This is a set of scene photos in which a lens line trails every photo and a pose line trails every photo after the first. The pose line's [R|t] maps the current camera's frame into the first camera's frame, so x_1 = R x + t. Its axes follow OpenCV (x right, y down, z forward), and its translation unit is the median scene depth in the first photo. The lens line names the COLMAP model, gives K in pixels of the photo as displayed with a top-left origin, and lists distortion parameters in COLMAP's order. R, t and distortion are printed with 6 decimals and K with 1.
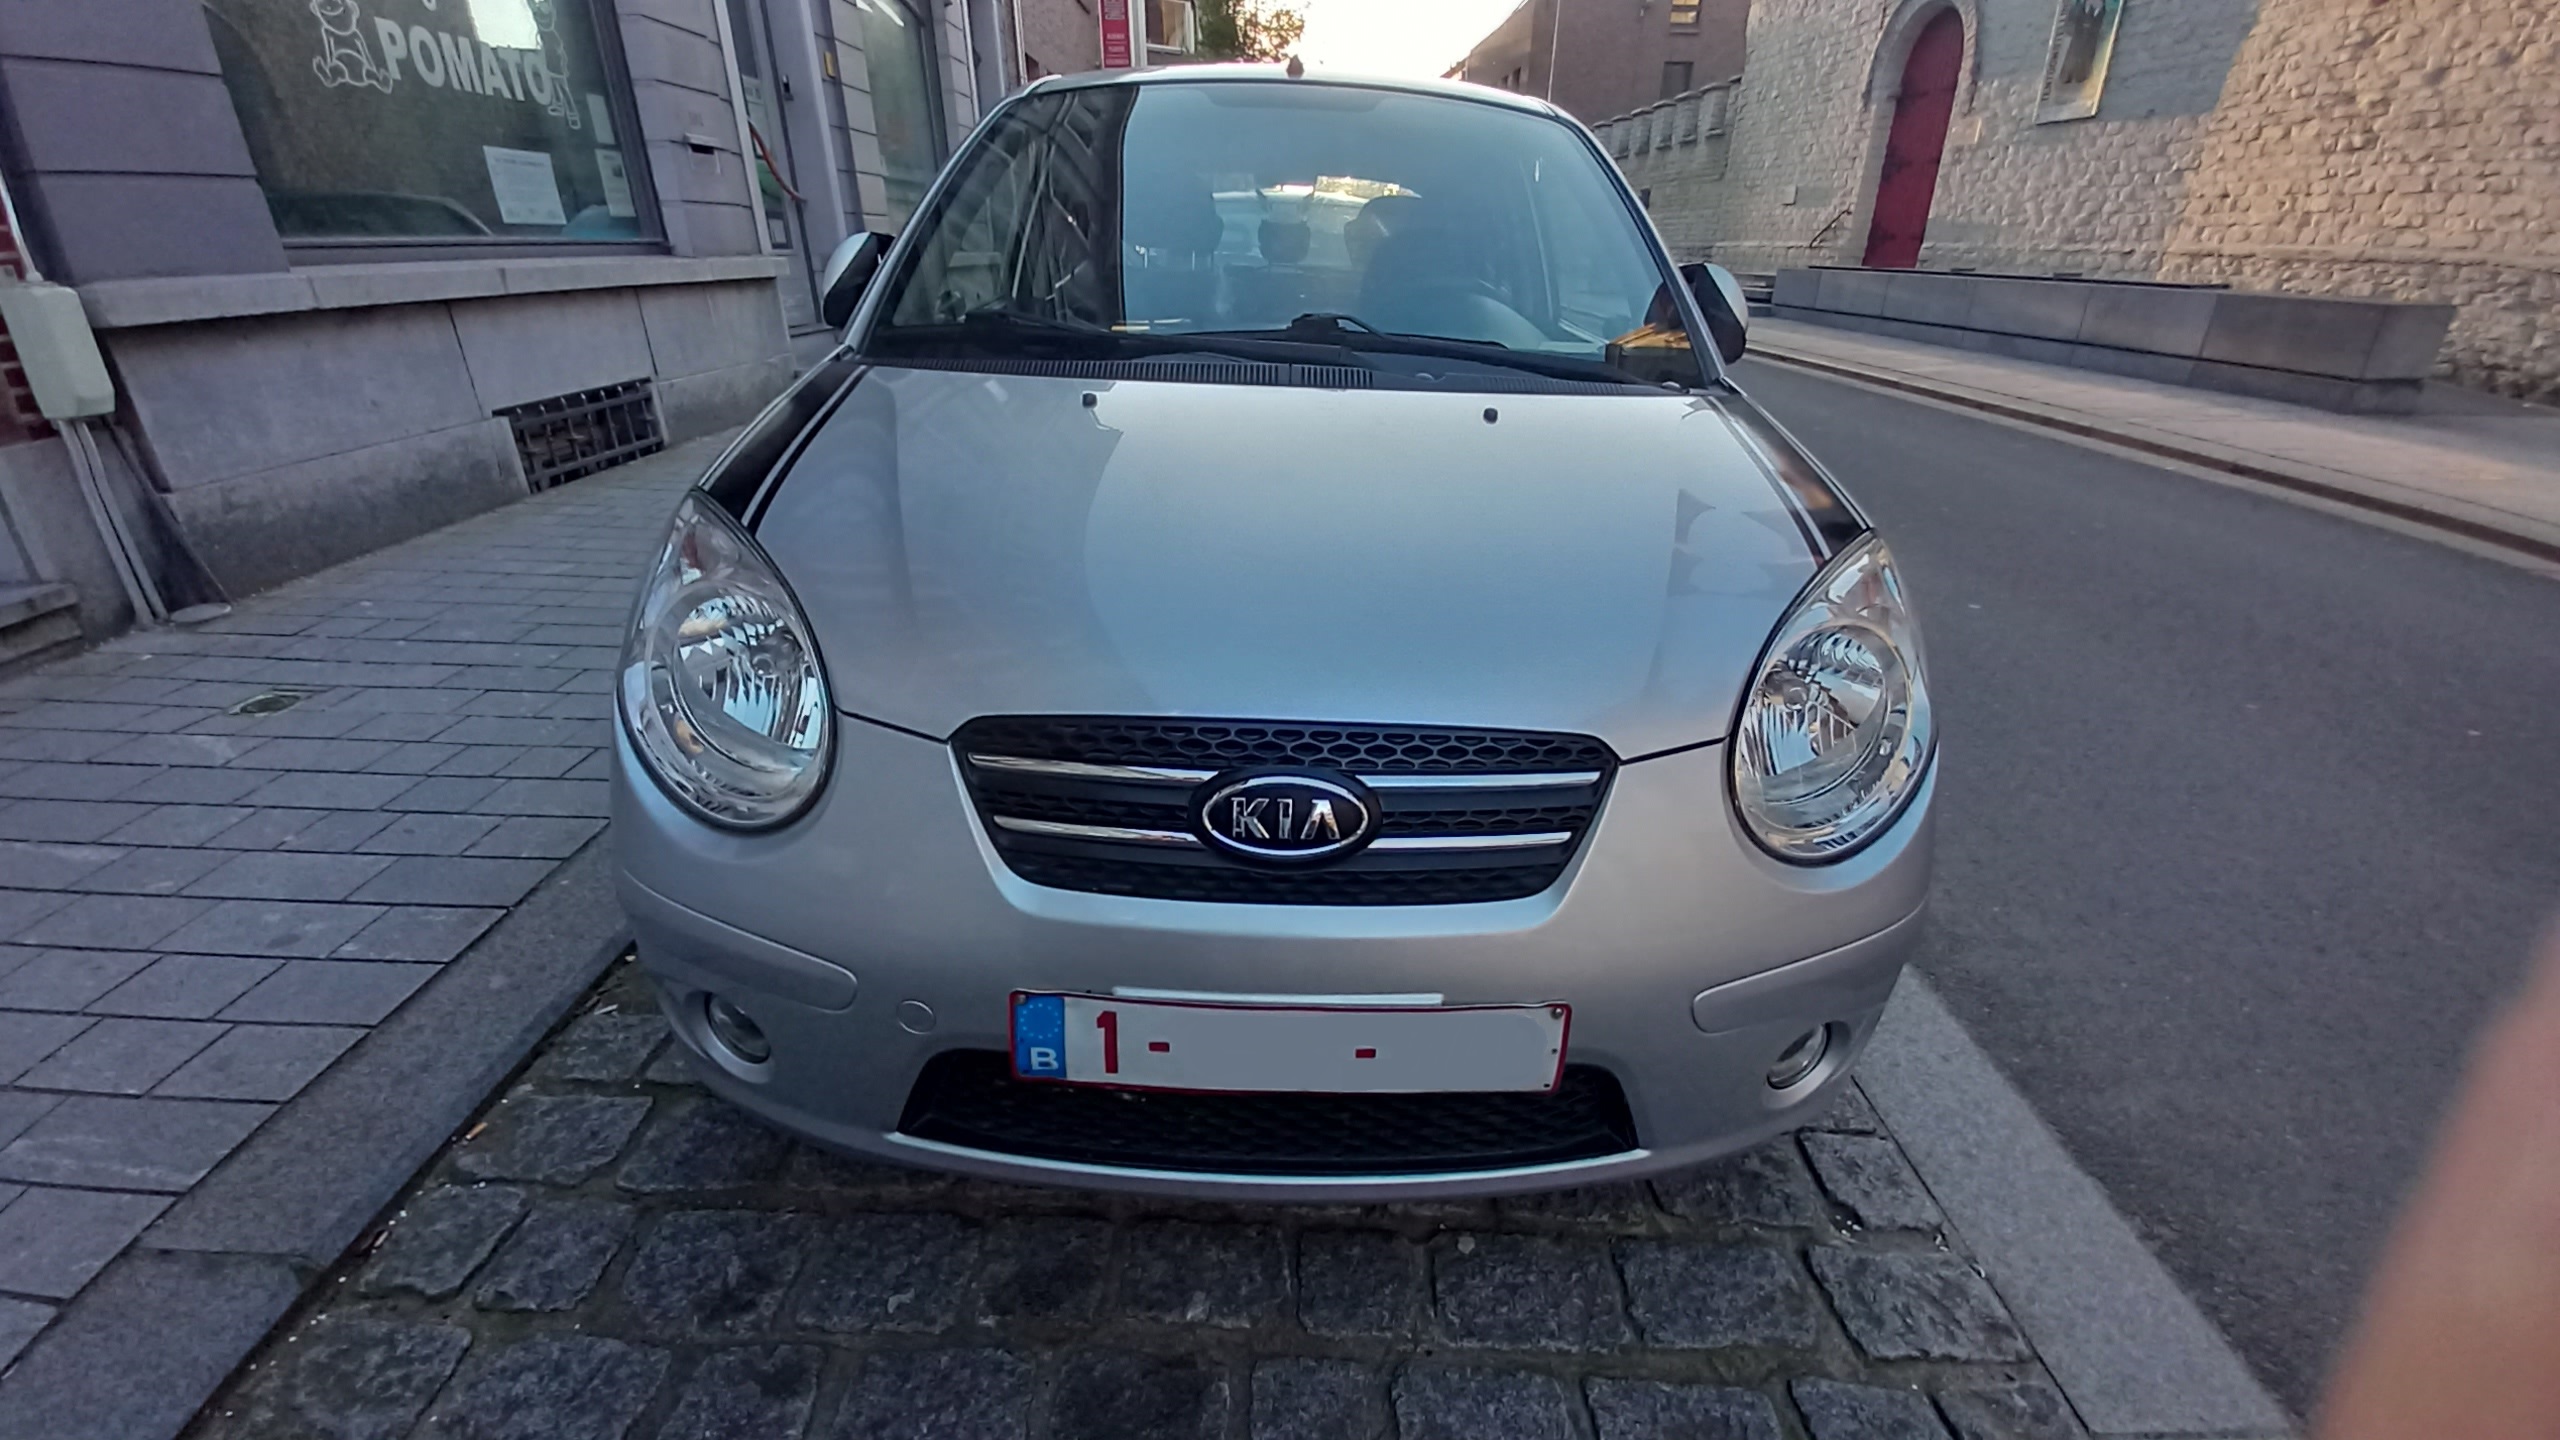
lens RADIAL K [[1028.2, 0, 1221.4], [0, 1028.2, 732.9], [0, 0, 1]] dist [-0.002153, -0.007117]
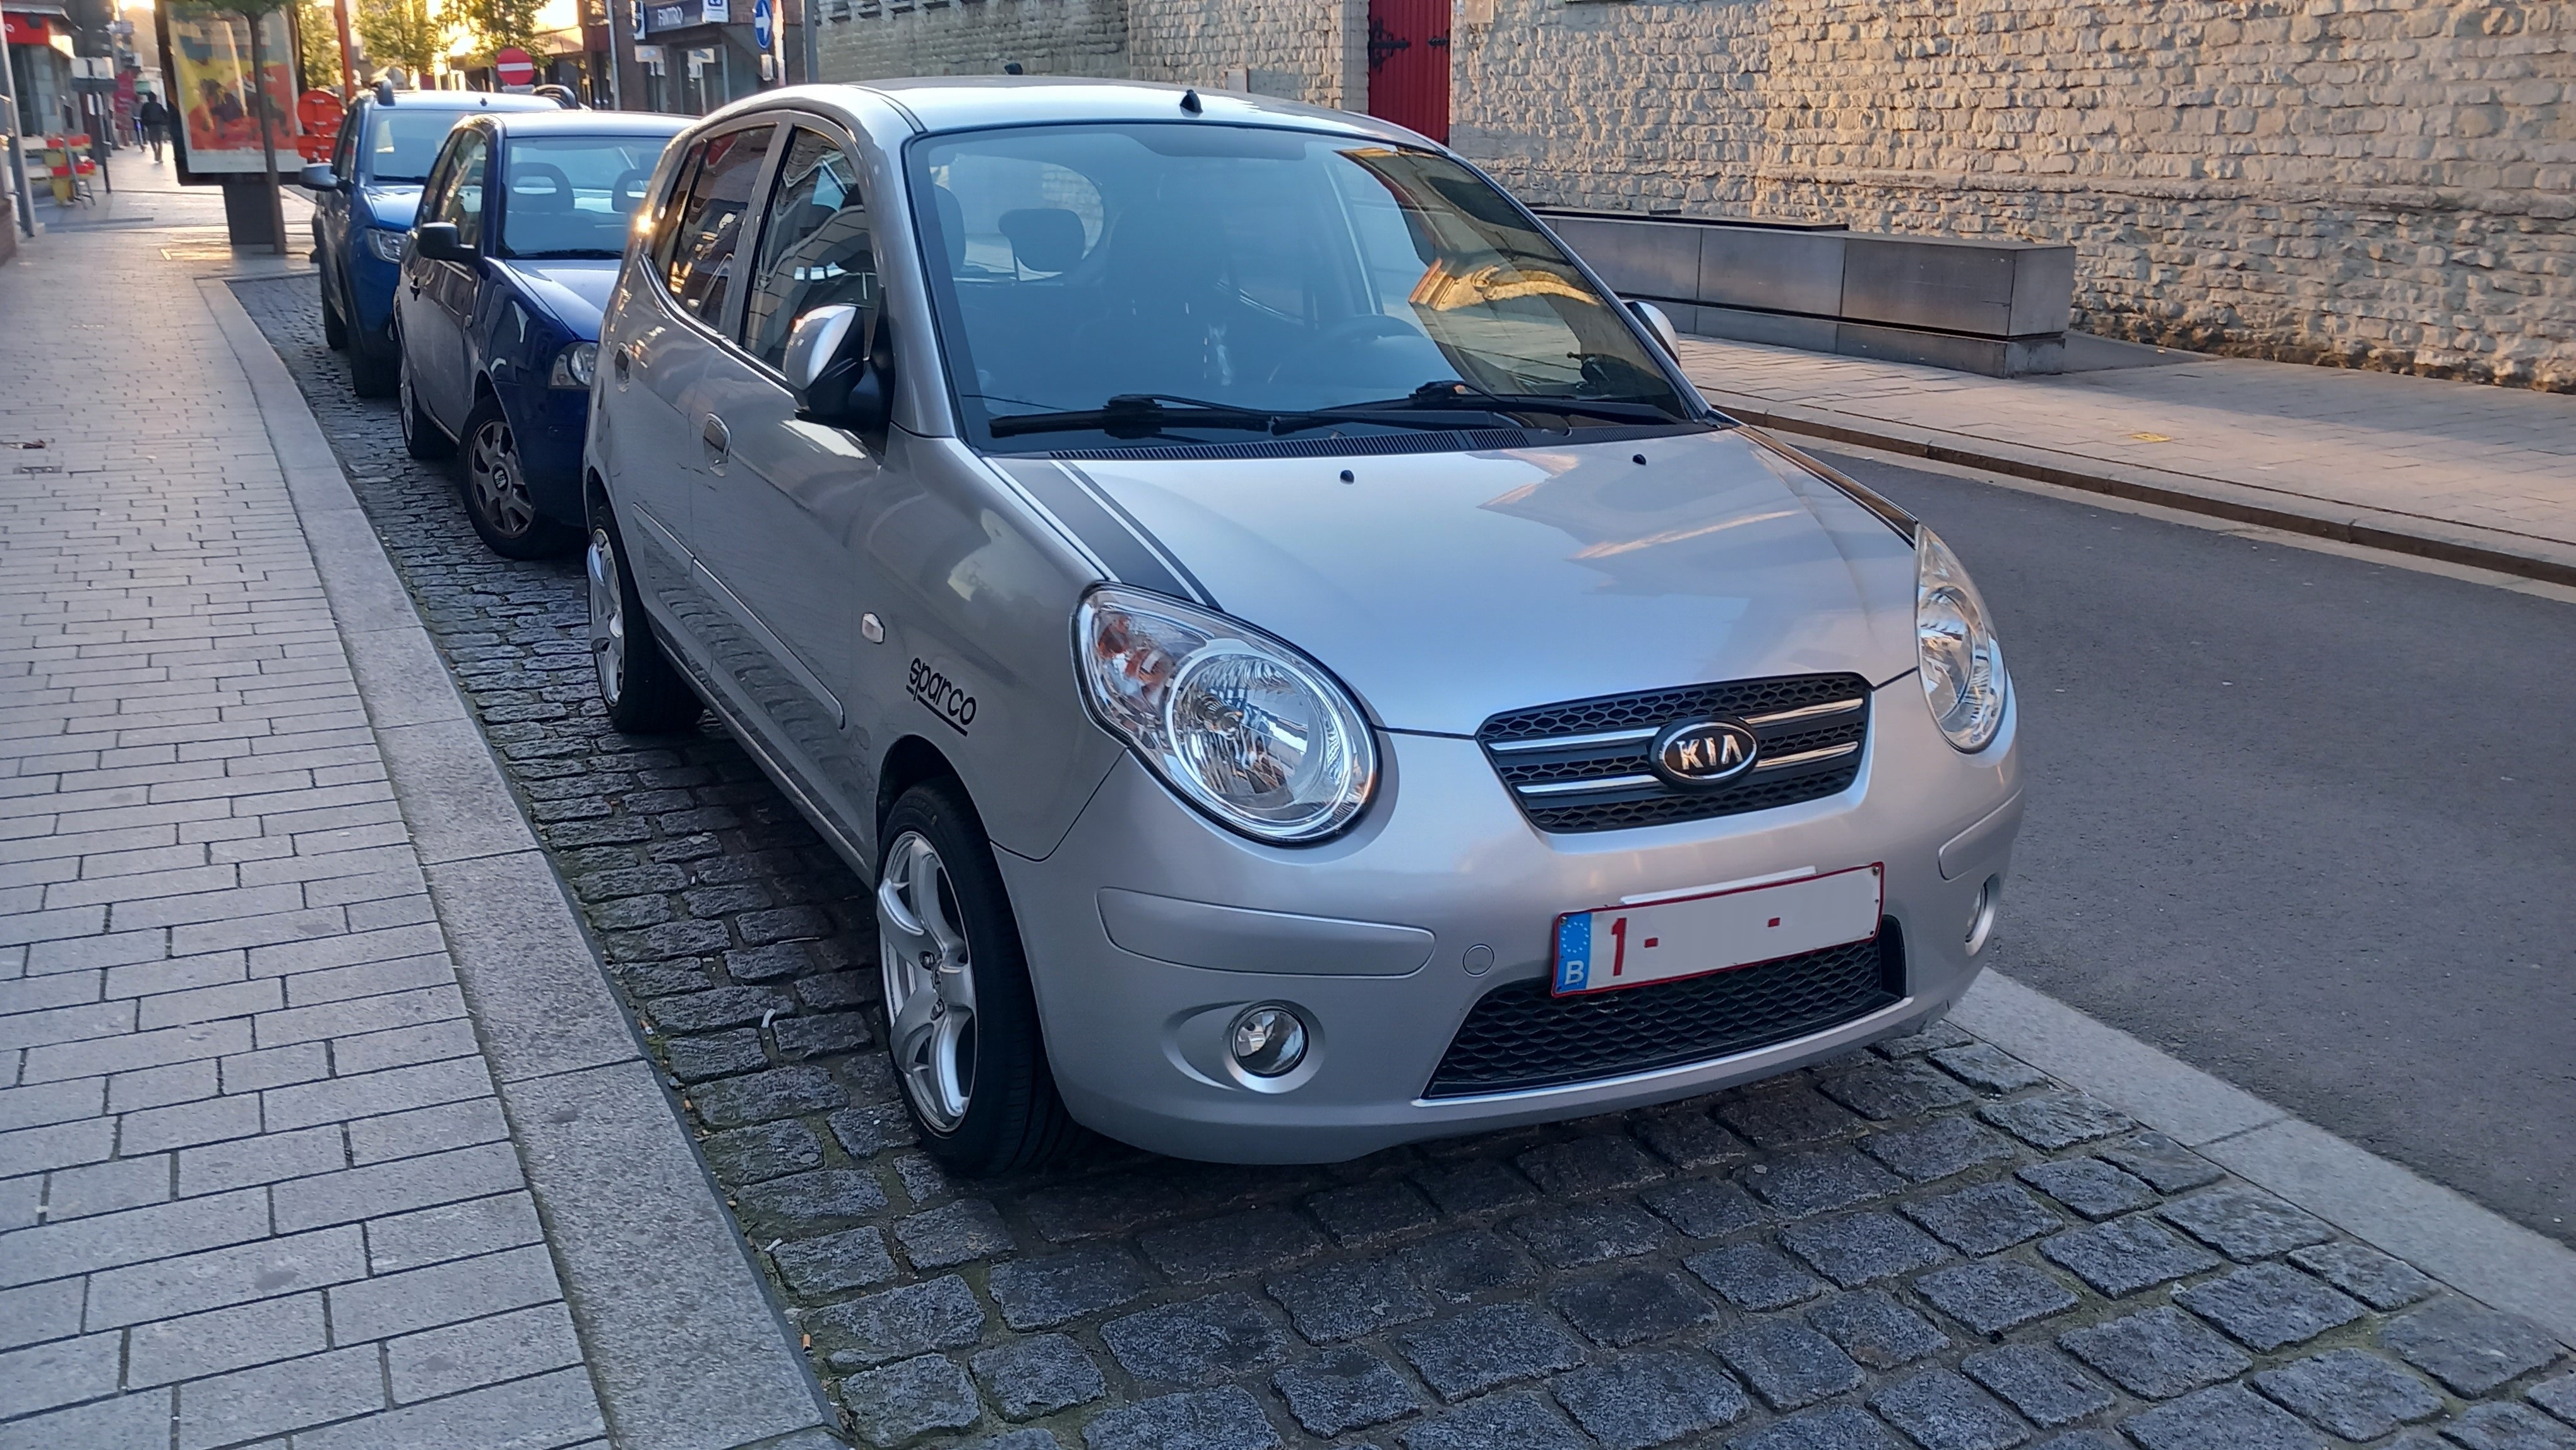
lens RADIAL K [[2043.3, 0, 1266.3], [0, 2043.3, 727.8], [0, 0, 1]] dist [-0.005992, 0.016004]
pose [[0.880734, -0.121695, 0.457710, -0.142278], [0.193677, 0.974468, -0.113586, 0.020263], [-0.432201, 0.188687, 0.881816, -0.099566]]
